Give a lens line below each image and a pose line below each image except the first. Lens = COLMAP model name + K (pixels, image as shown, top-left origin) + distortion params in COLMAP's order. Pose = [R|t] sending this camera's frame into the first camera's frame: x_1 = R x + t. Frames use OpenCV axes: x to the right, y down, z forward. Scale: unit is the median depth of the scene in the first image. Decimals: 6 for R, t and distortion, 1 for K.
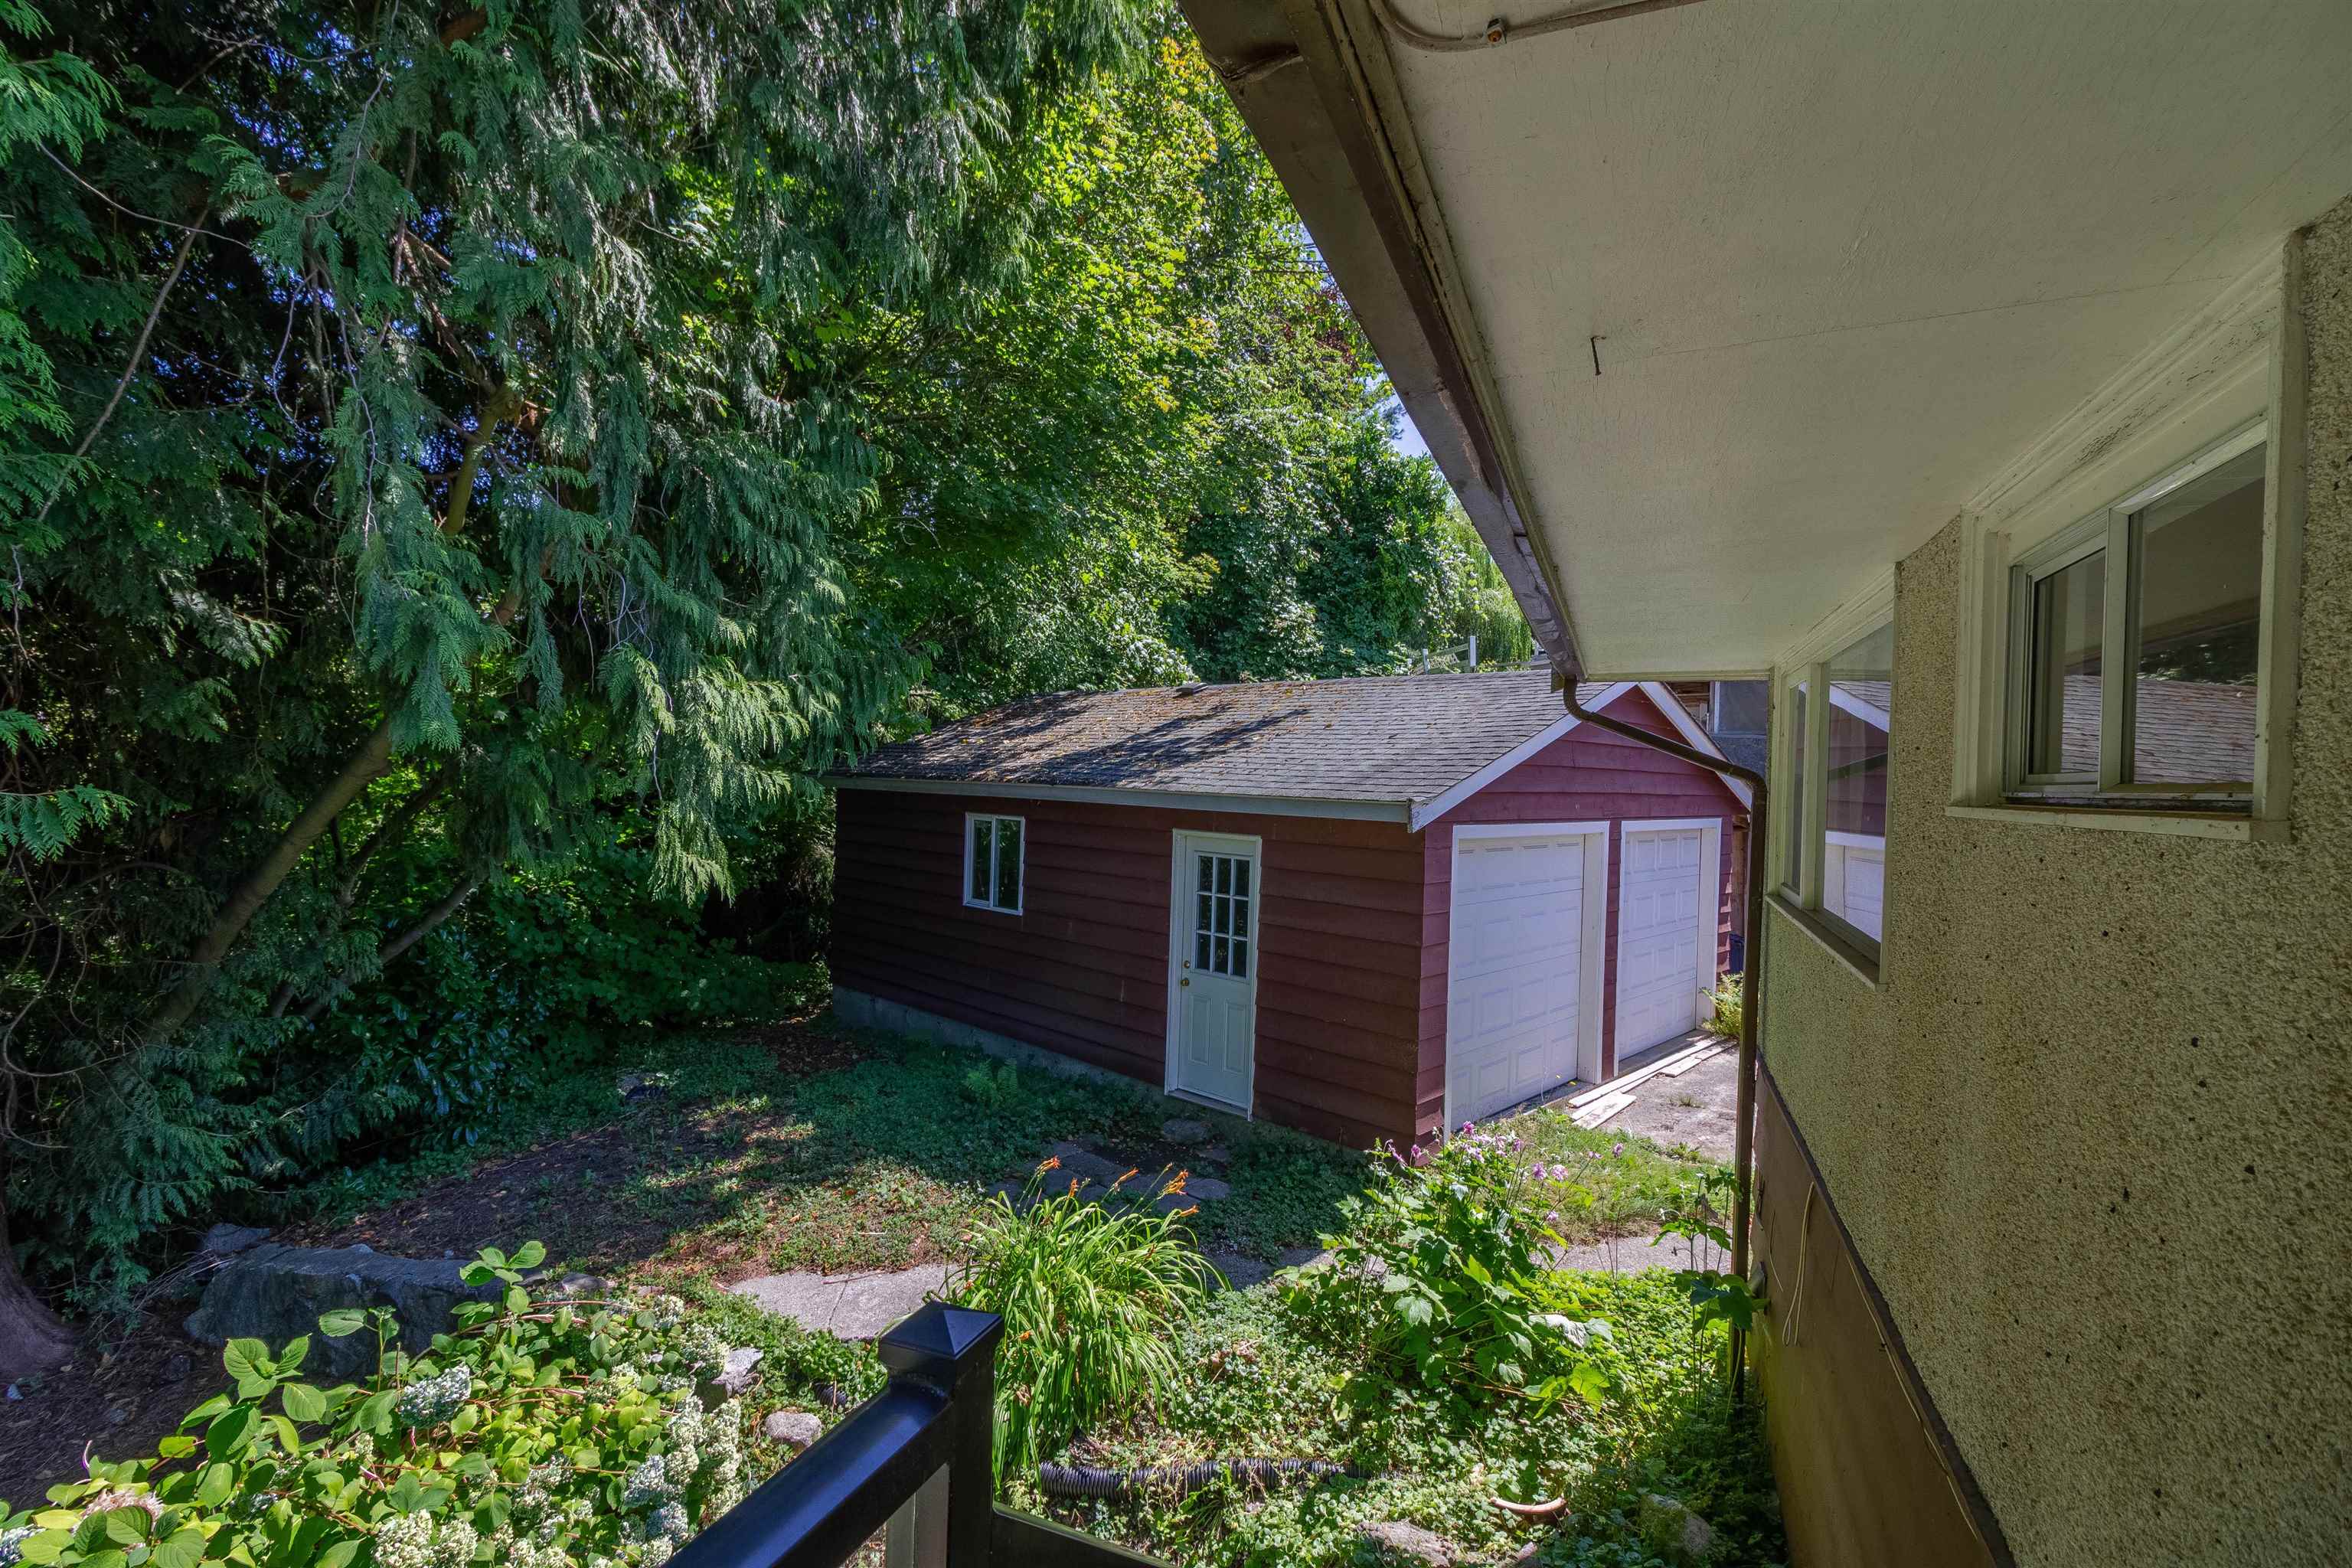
lens RADIAL K [[1133.9, 0, 1182.5], [0, 1133.9, 776.4], [0, 0, 1]] dist [0.003512, 0.000526]
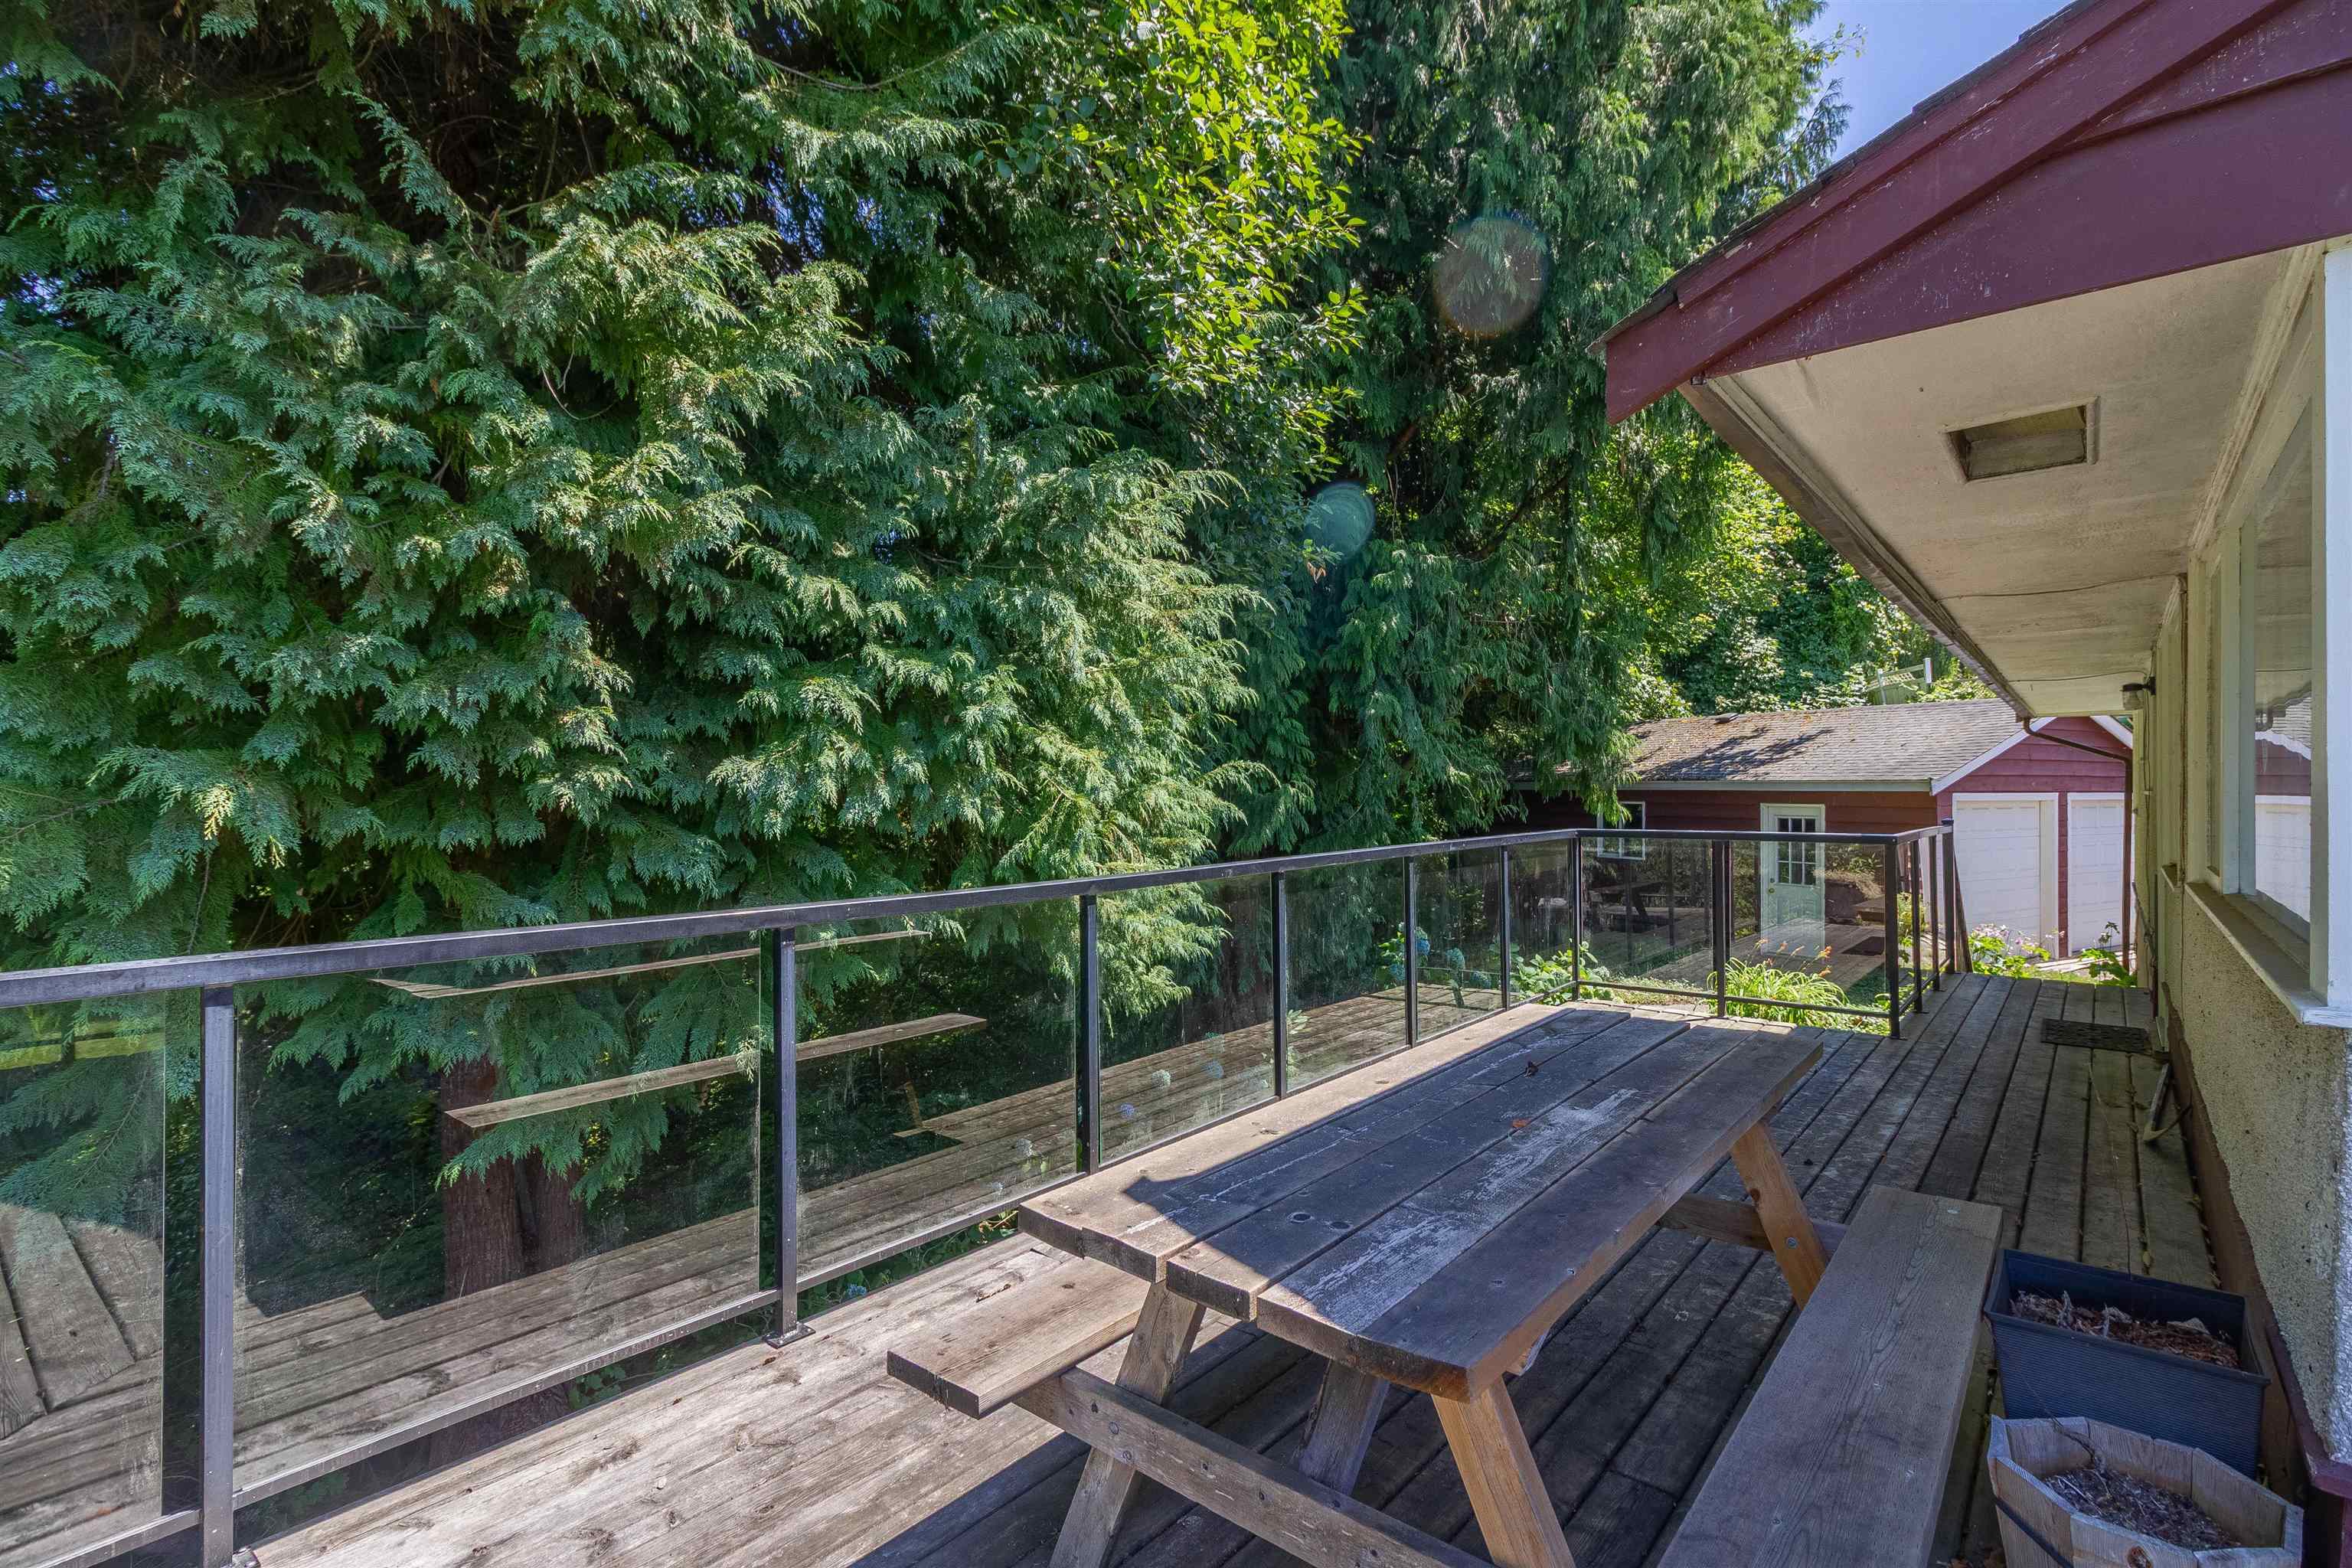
lens RADIAL K [[1133.9, 0, 1182.5], [0, 1133.9, 776.4], [0, 0, 1]] dist [0.003512, 0.000526]
pose [[0.952064, -0.034095, -0.303992, -0.185842], [0.028501, 0.999333, -0.022820, 0.011645], [0.304568, 0.013062, 0.952401, -0.539144]]
